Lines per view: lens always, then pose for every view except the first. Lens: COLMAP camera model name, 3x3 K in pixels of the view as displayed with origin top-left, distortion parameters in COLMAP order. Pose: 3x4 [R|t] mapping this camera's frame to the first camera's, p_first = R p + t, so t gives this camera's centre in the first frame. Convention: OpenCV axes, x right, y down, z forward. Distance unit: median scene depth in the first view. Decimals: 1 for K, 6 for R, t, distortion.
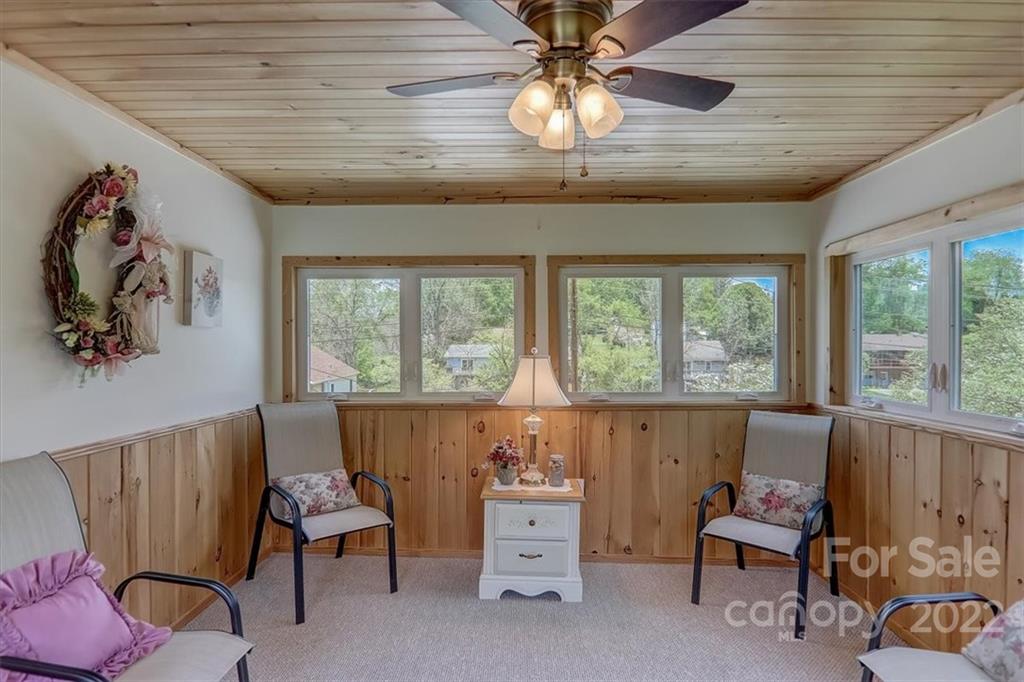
lens RADIAL K [[570.7, 0, 510.7], [0, 570.7, 348.7], [0, 0, 1]] dist [0.007745, -0.019993]
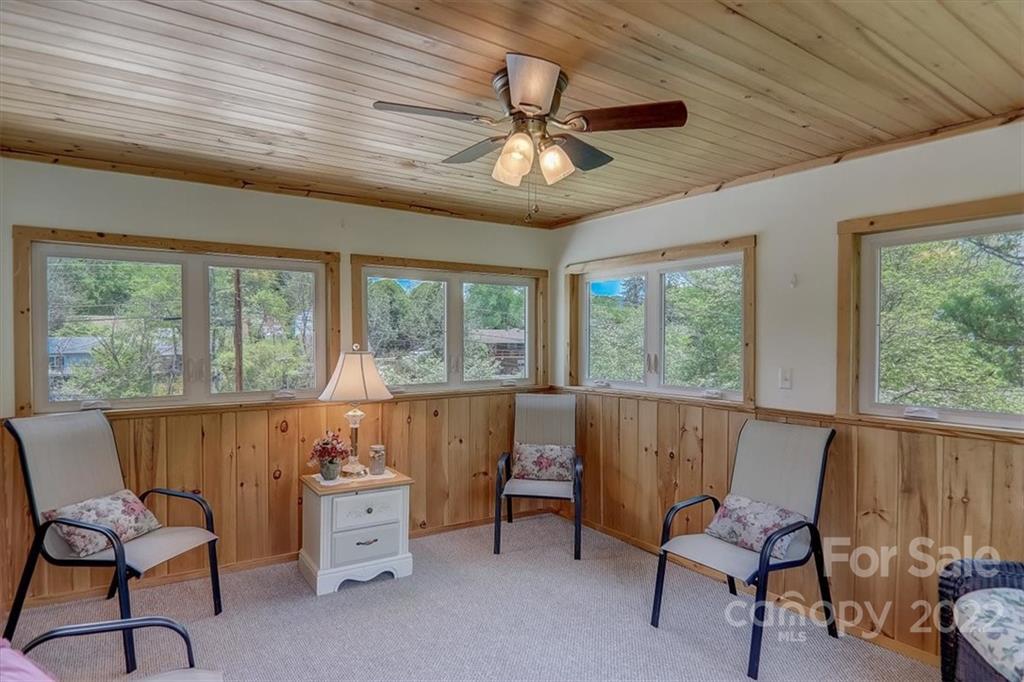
lens RADIAL K [[570.7, 0, 510.7], [0, 570.7, 348.7], [0, 0, 1]] dist [0.007745, -0.019993]
pose [[0.816237, -0.008709, 0.577652, -0.328102], [0.001758, 0.999919, 0.012591, -0.005554], [-0.577715, -0.009261, 0.816186, -0.005524]]
